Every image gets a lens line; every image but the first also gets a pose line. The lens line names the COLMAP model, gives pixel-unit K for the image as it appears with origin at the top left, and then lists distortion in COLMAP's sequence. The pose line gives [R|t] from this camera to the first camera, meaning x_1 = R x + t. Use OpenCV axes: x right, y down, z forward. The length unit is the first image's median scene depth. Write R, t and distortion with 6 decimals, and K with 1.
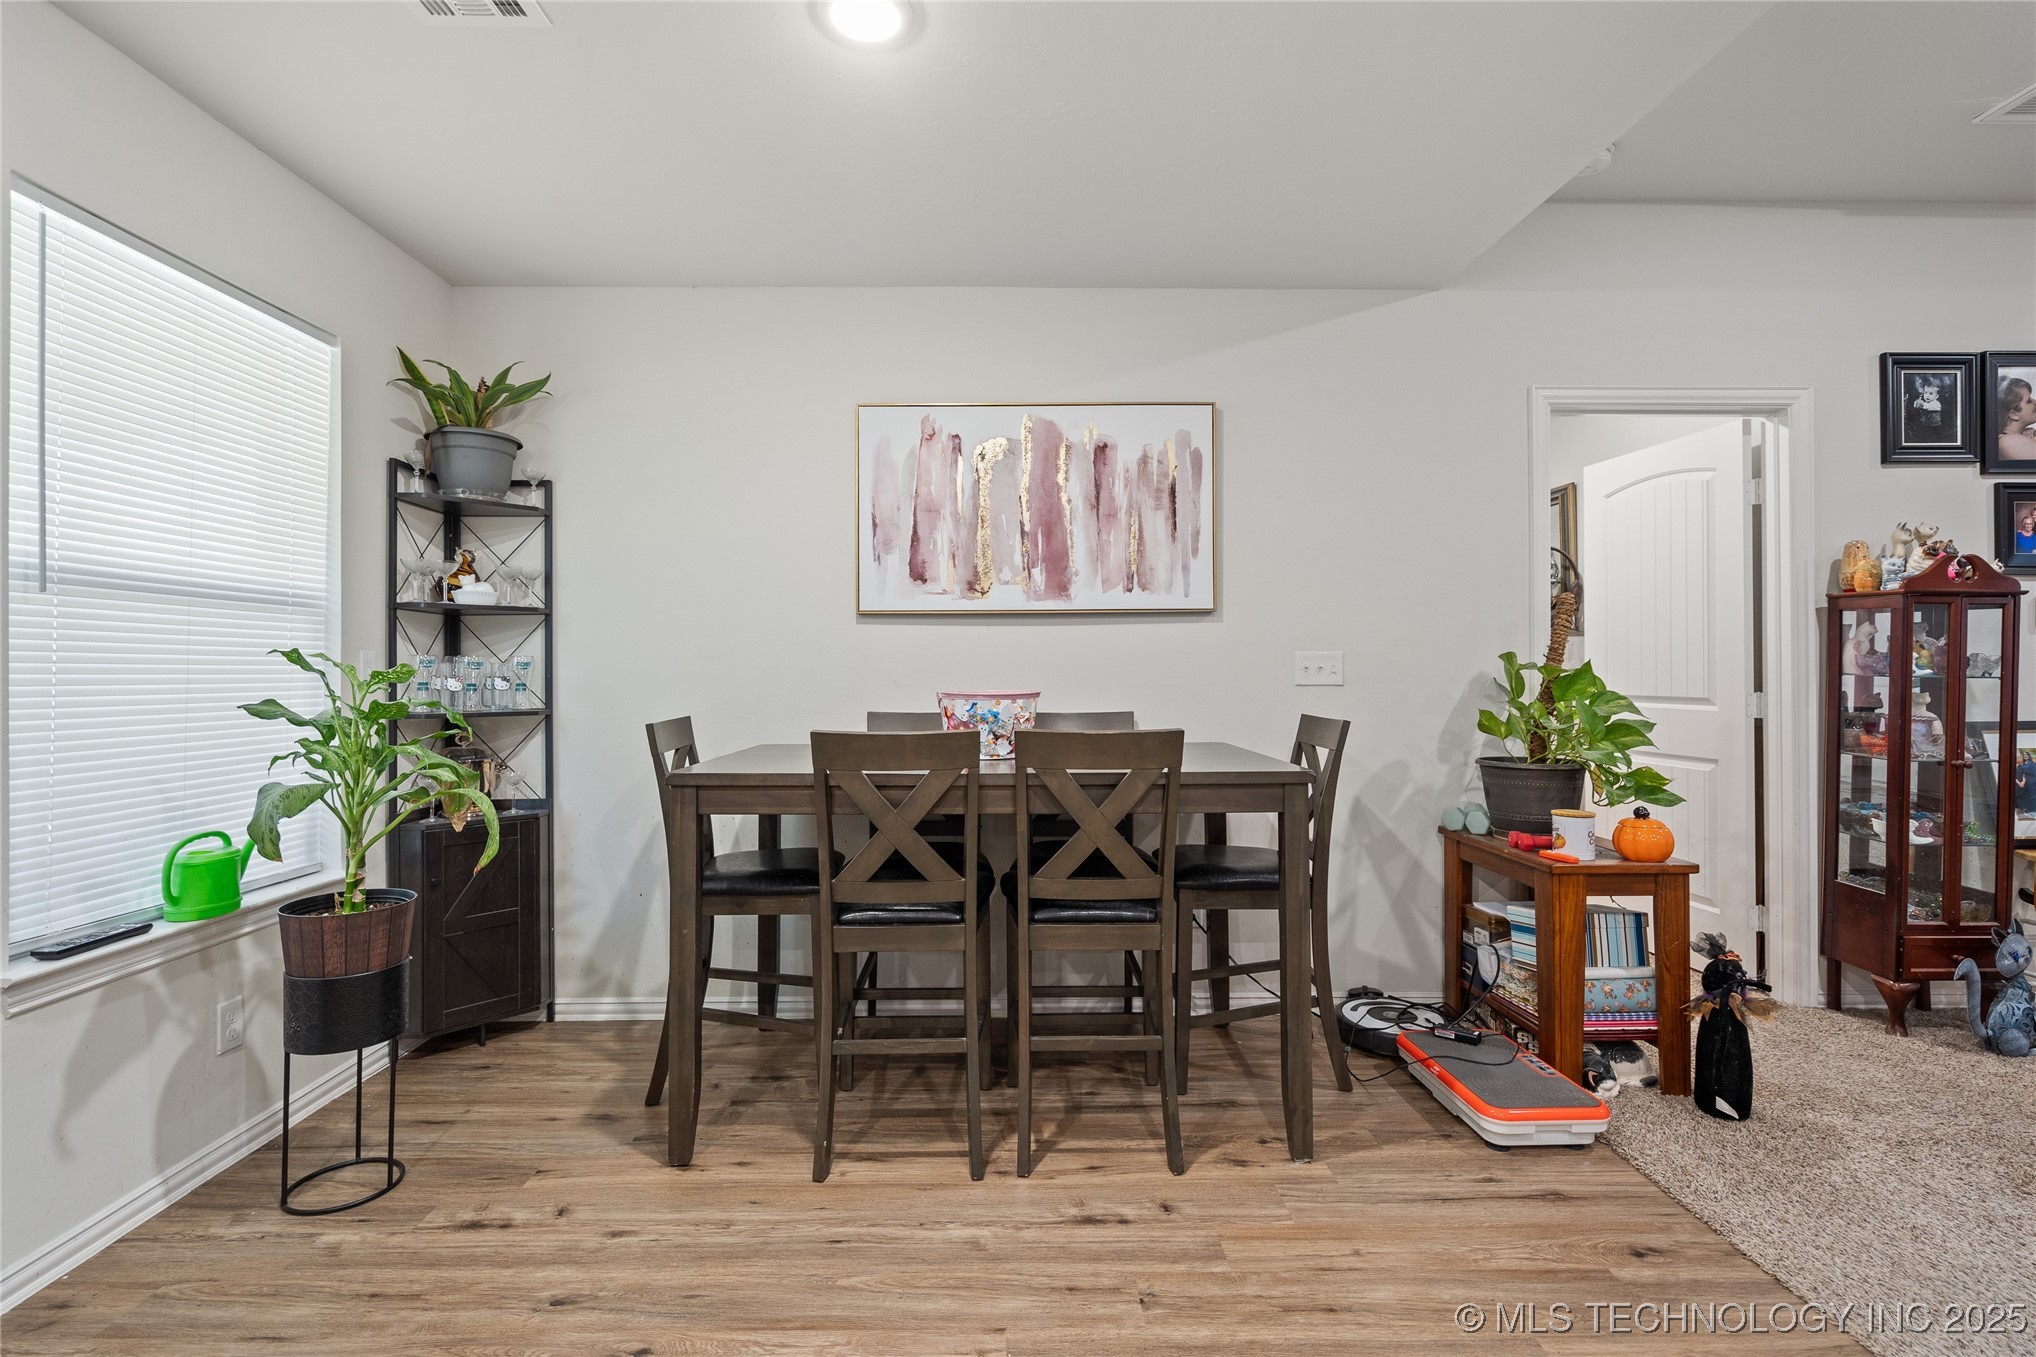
lens RADIAL K [[950.6, 0, 1006.1], [0, 950.6, 661.4], [0, 0, 1]] dist [-0.001984, 0.001701]
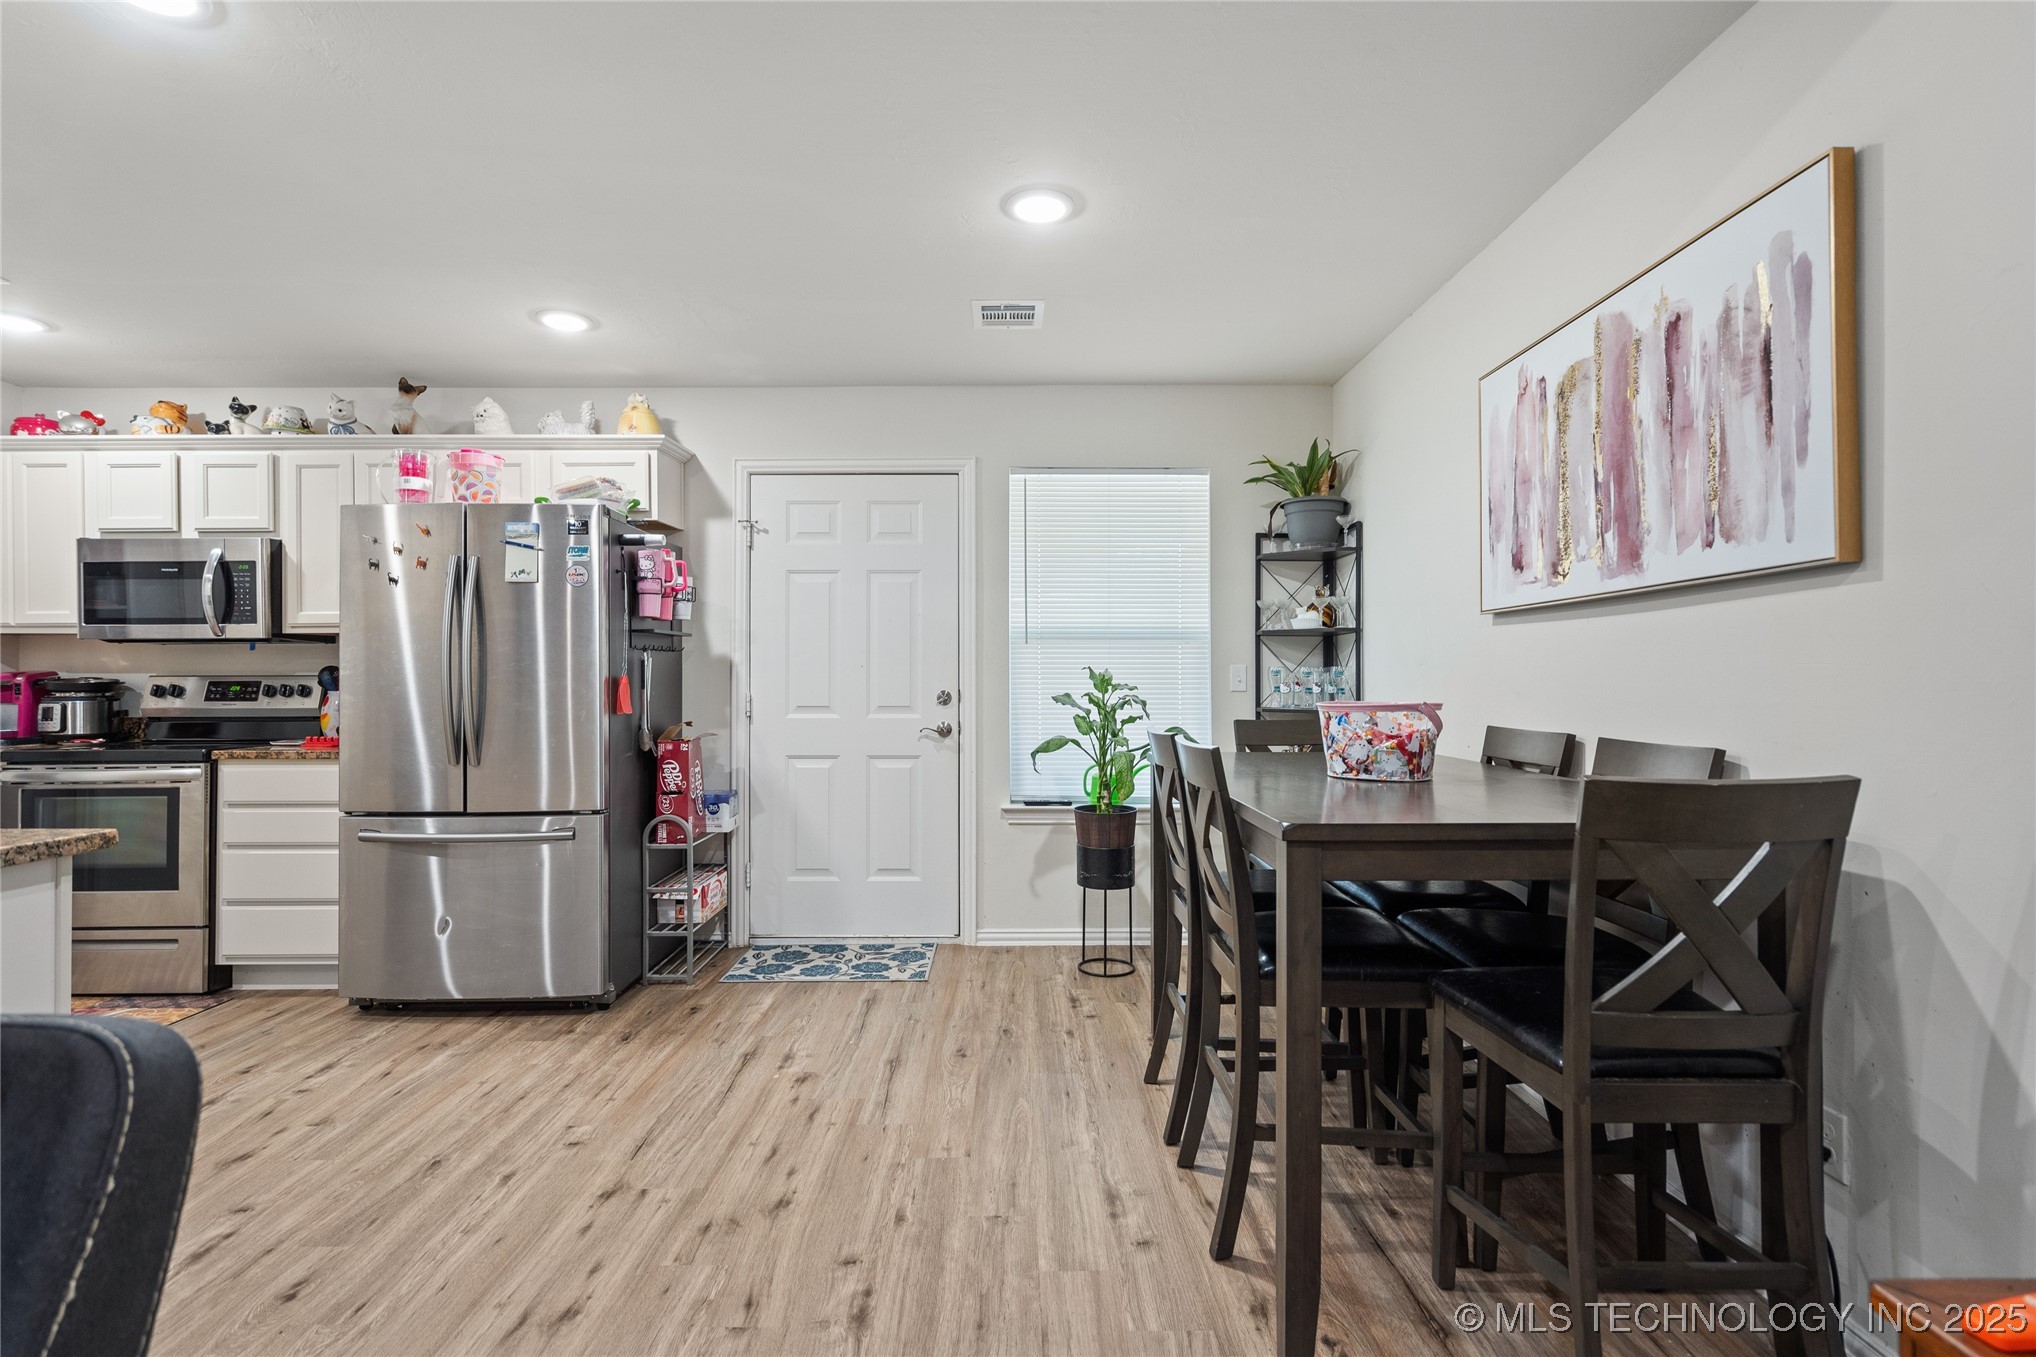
lens RADIAL K [[950.6, 0, 1017.9], [0, 950.6, 668.6], [0, 0, 1]] dist [-0.001984, 0.001701]
pose [[-0.010132, -0.007596, -0.999920, 0.732342], [0.010237, 0.999918, -0.007700, 0.002462], [0.999896, -0.010315, -0.010054, 0.577233]]
